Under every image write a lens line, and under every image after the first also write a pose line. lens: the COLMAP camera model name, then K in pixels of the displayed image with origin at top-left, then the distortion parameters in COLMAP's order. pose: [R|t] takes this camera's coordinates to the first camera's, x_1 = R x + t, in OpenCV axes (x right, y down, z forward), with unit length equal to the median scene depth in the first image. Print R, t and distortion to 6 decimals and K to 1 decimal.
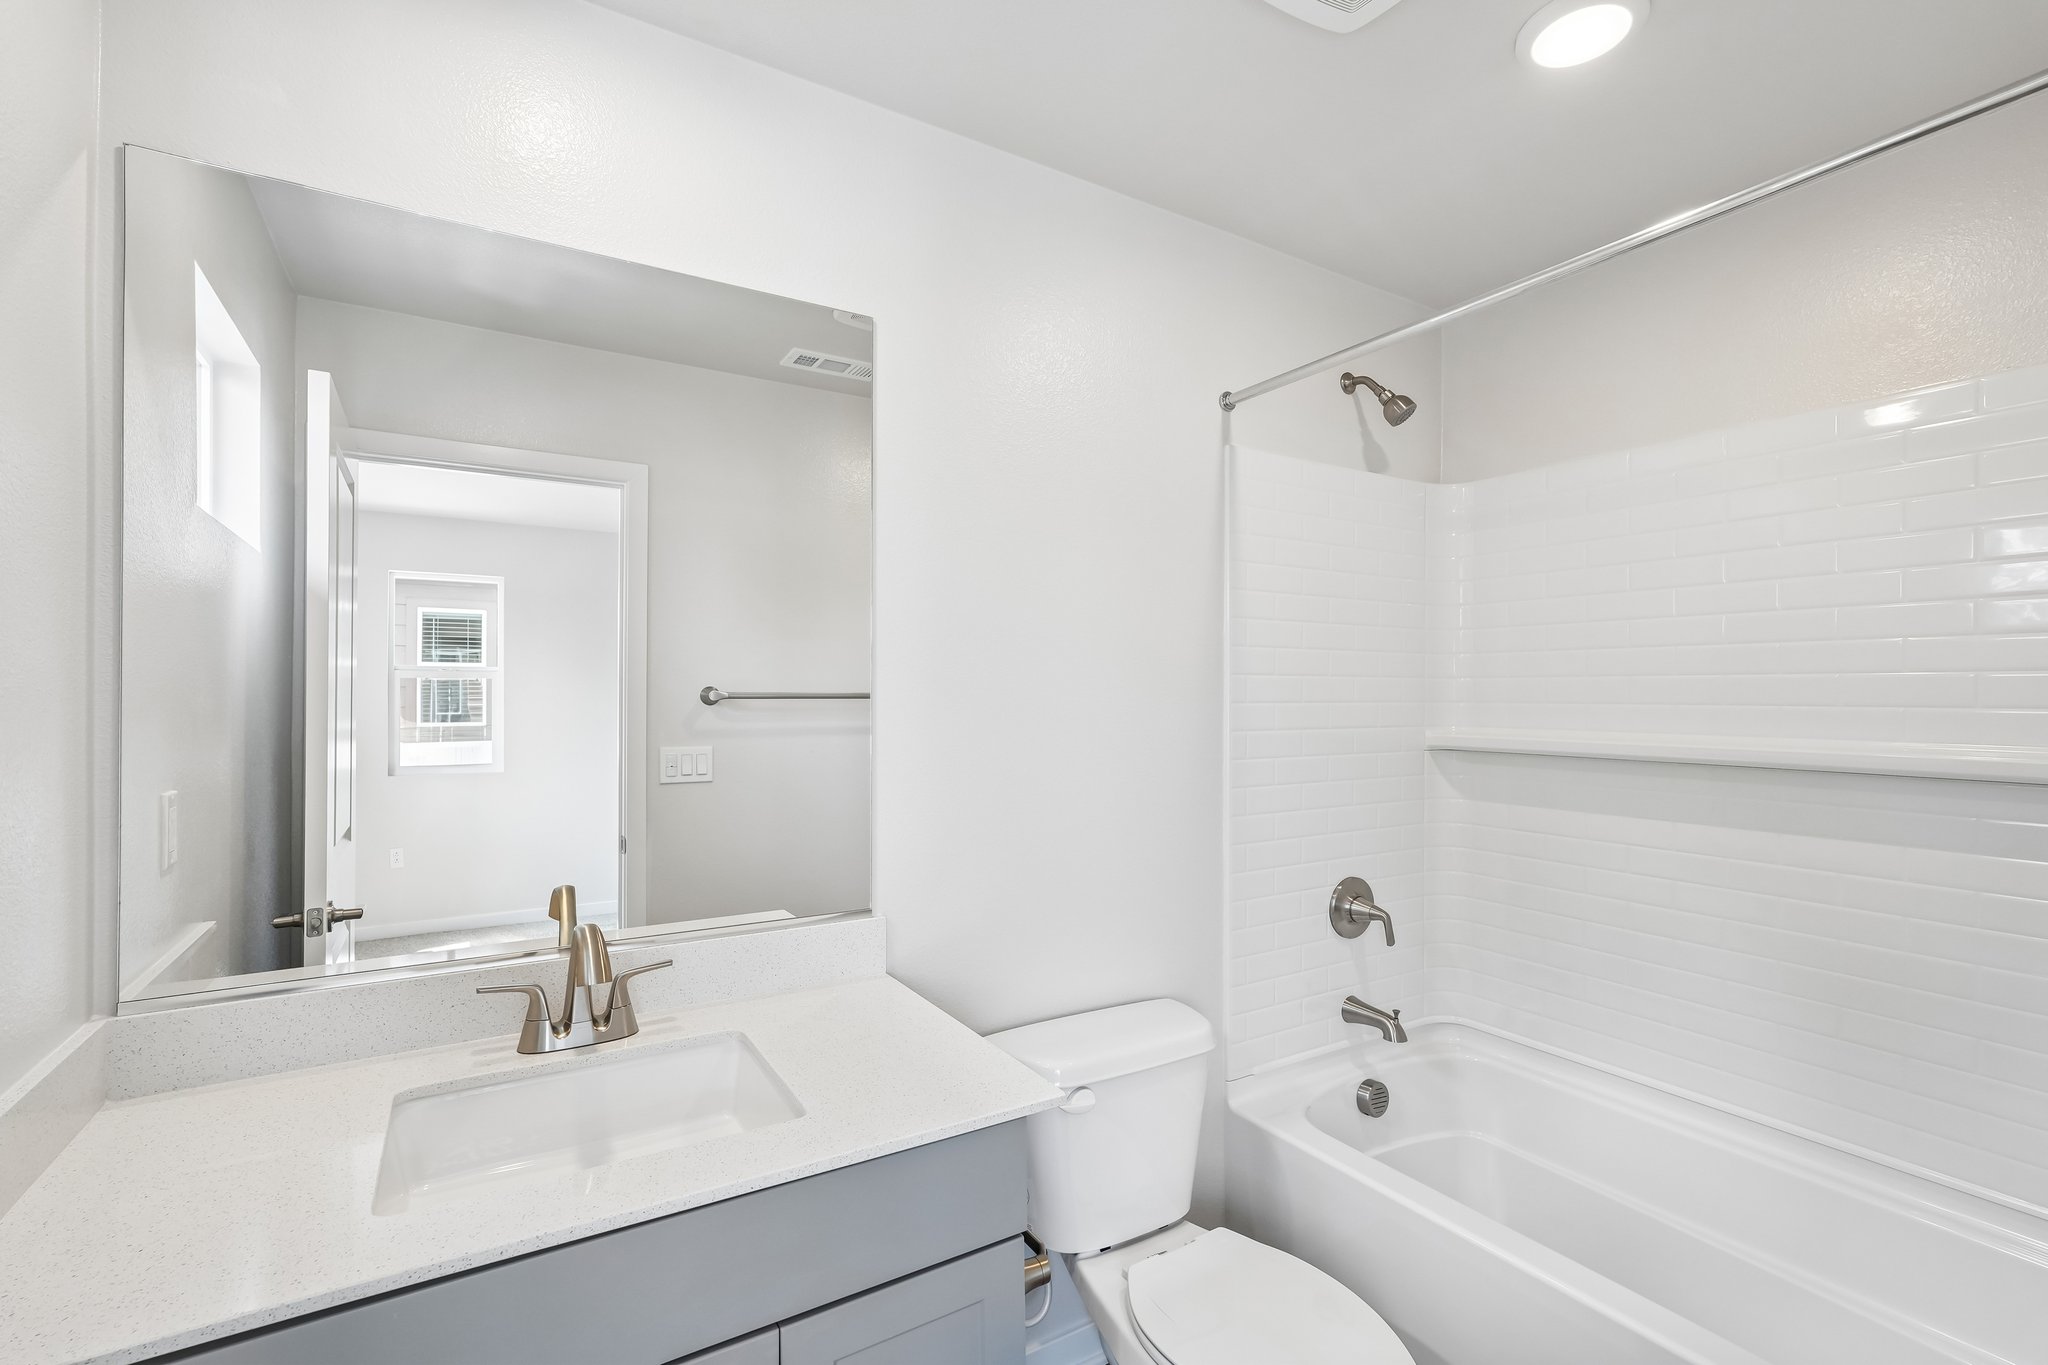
lens RADIAL K [[904.9, 0, 1033.8], [0, 904.9, 690.5], [0, 0, 1]] dist [-0.007806, 0.001174]
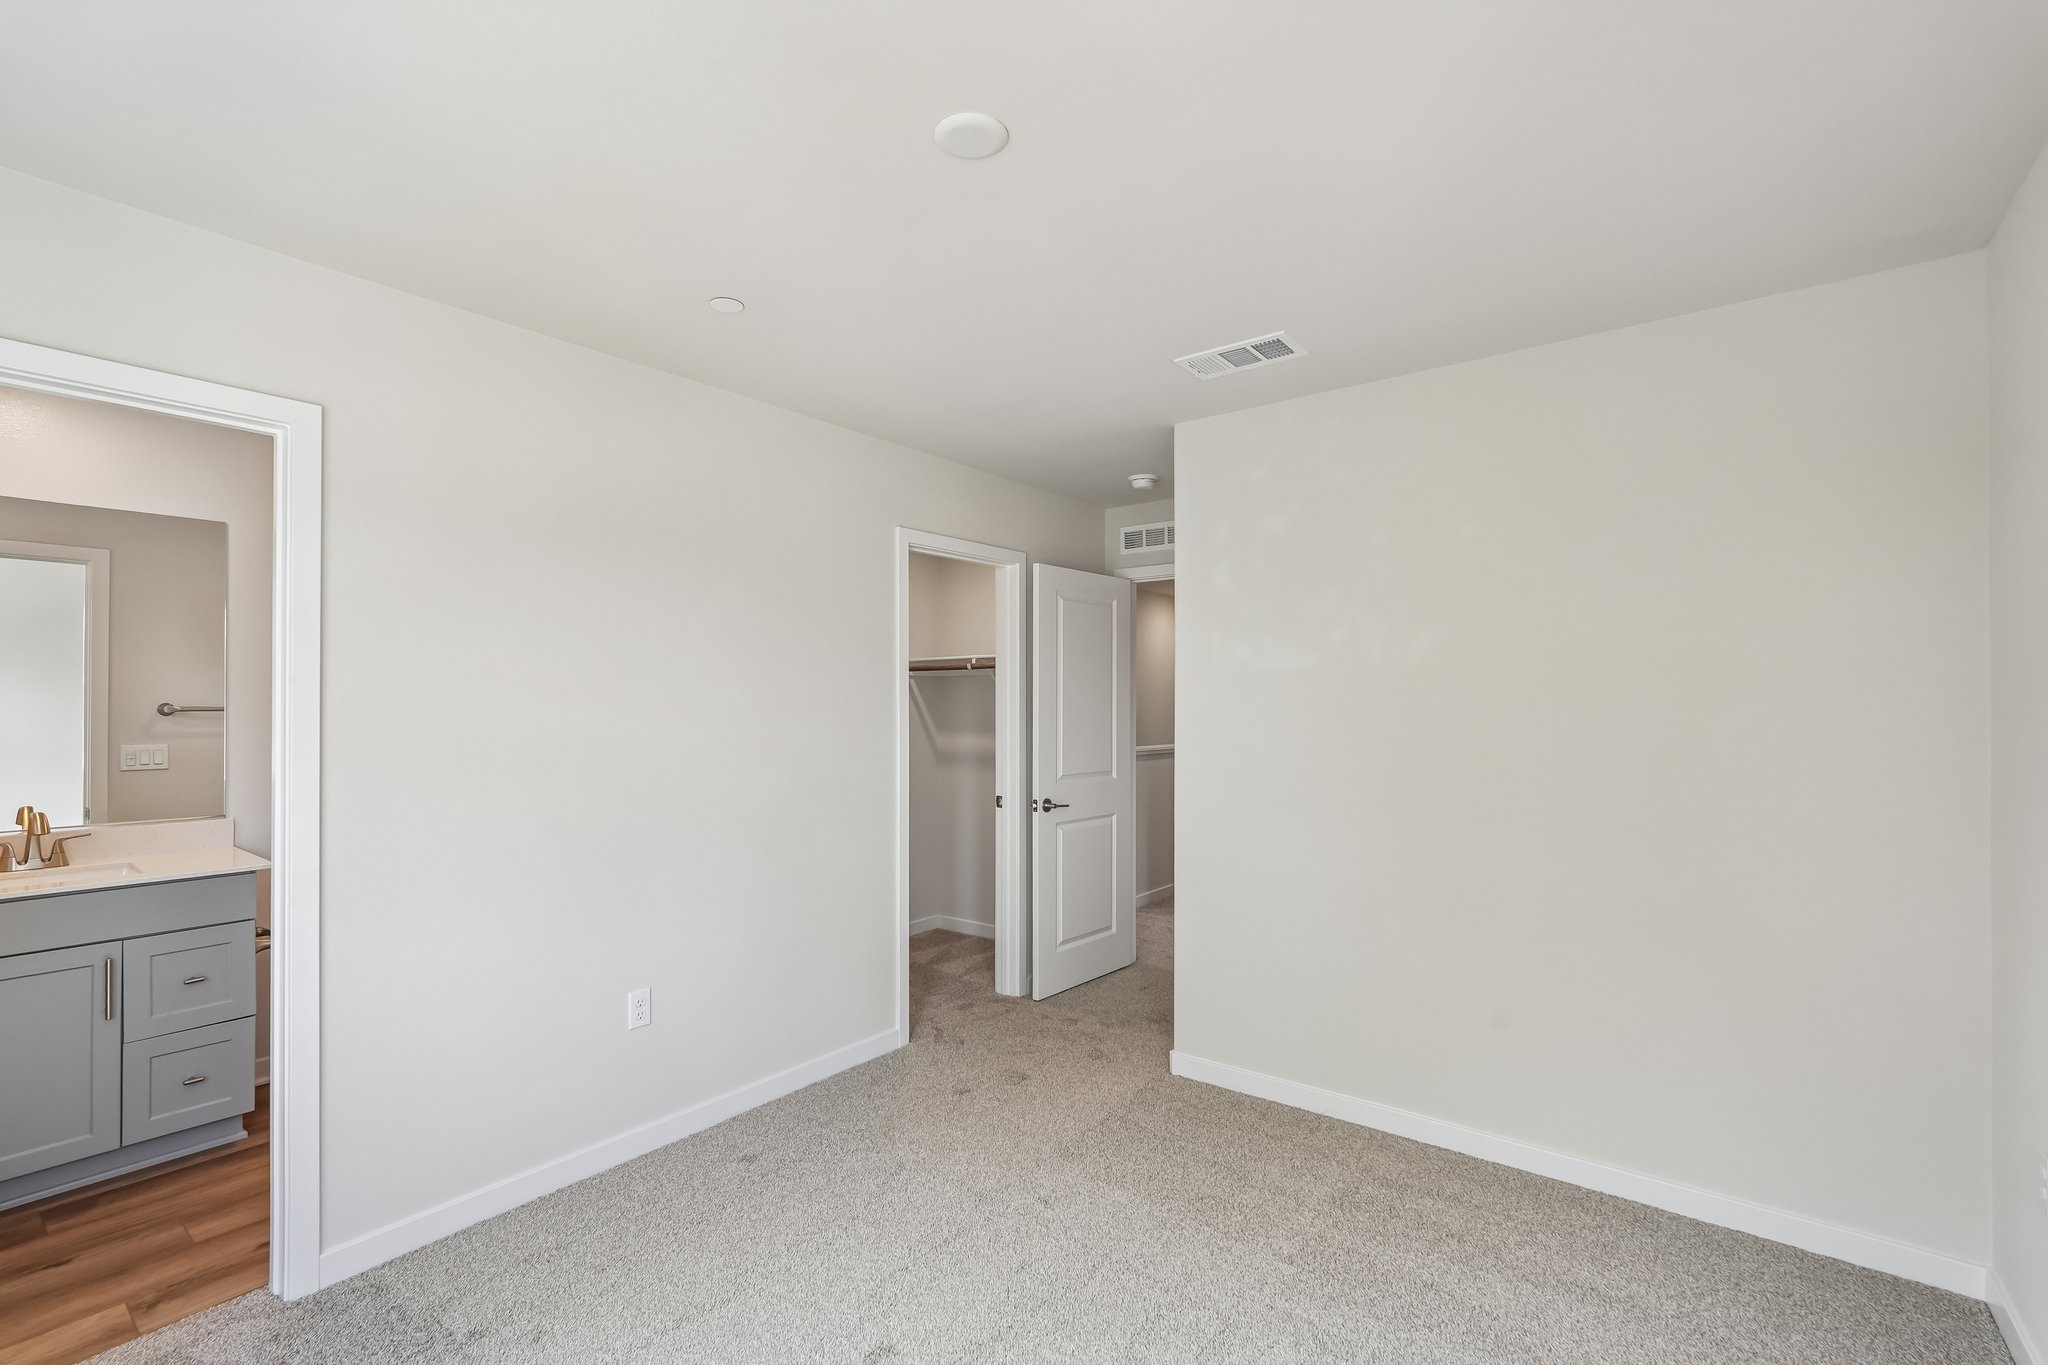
lens RADIAL K [[904.9, 0, 1033.8], [0, 904.9, 690.5], [0, 0, 1]] dist [-0.007806, 0.001174]
pose [[0.939386, -0.001284, 0.342859, 0.472119], [0.004534, 0.999952, -0.008678, -0.005685], [-0.342832, 0.009706, 0.939347, -0.862016]]
